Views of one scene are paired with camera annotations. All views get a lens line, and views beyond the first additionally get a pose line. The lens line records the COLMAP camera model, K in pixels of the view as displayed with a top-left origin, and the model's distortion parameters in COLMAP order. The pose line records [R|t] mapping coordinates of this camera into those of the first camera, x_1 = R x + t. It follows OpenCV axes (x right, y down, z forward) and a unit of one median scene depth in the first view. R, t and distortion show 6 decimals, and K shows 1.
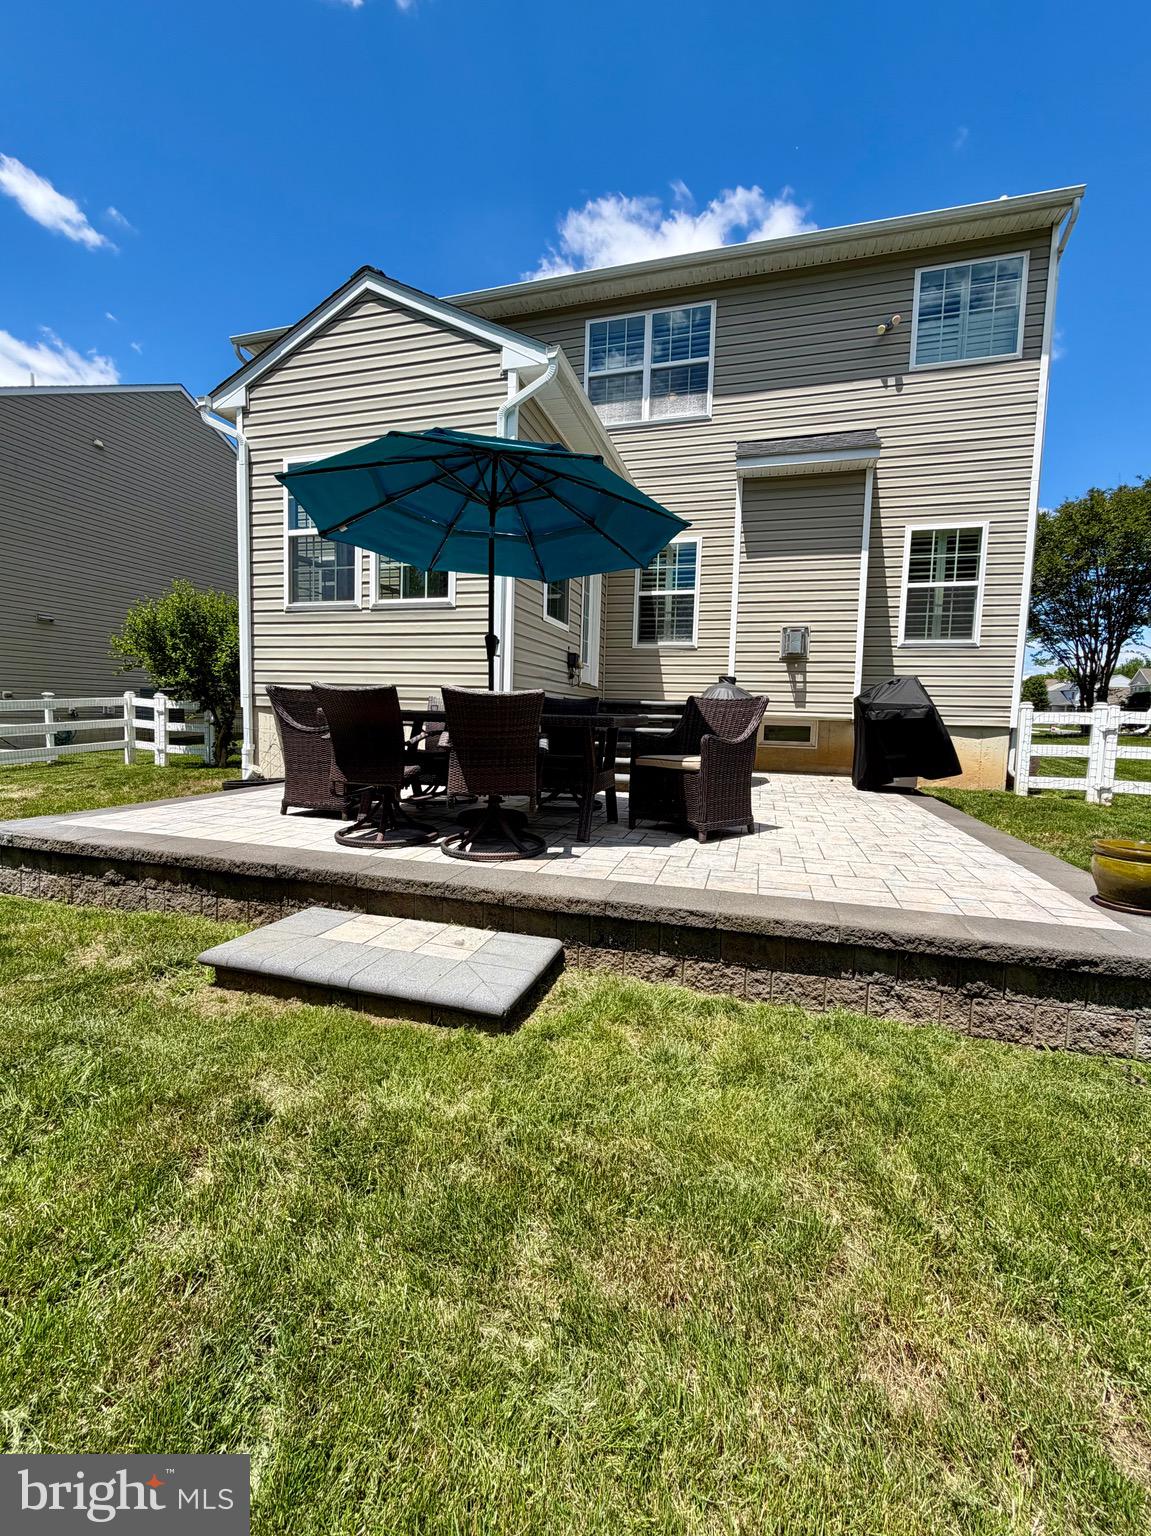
lens RADIAL K [[612.3, 0, 578.6], [0, 612.3, 763.8], [0, 0, 1]] dist [0.000965, -0.000160]
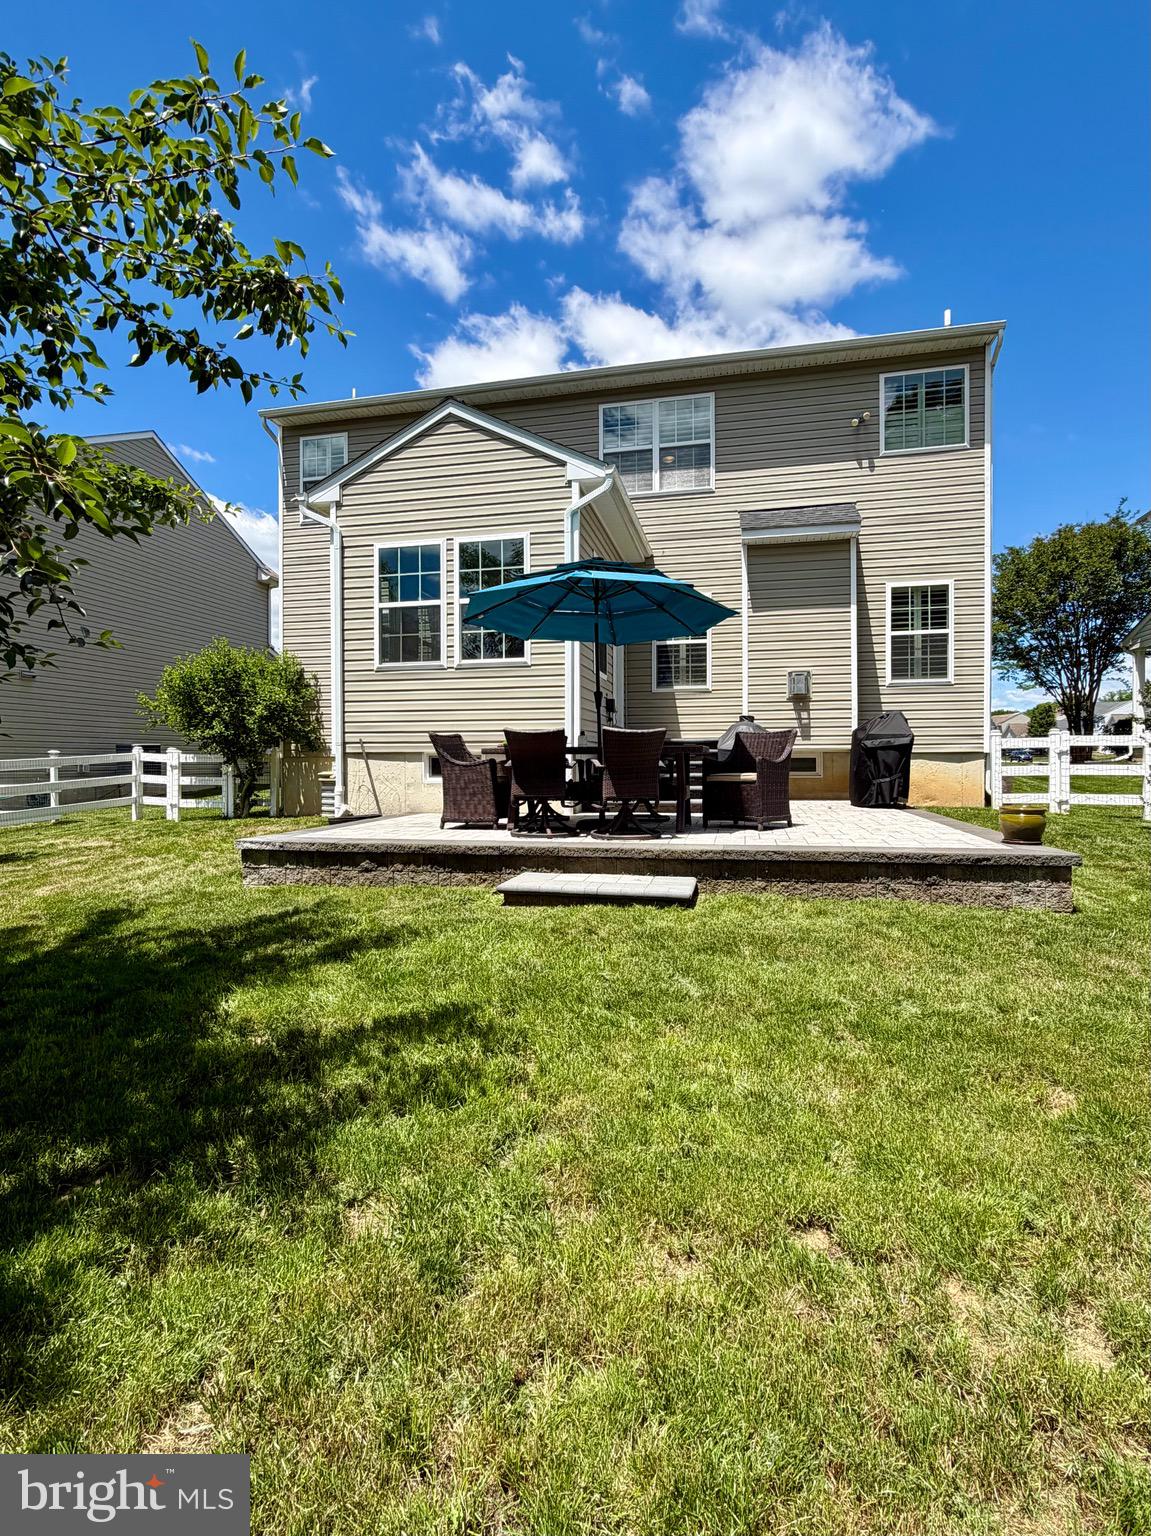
lens RADIAL K [[728.4, 0, 580.3], [0, 728.4, 773.0], [0, 0, 1]] dist [0.001334, 0.000806]
pose [[0.997052, -0.032951, 0.069286, -0.165034], [0.037514, 0.997139, -0.065629, 0.043955], [-0.066925, 0.068035, 0.995436, -0.339950]]
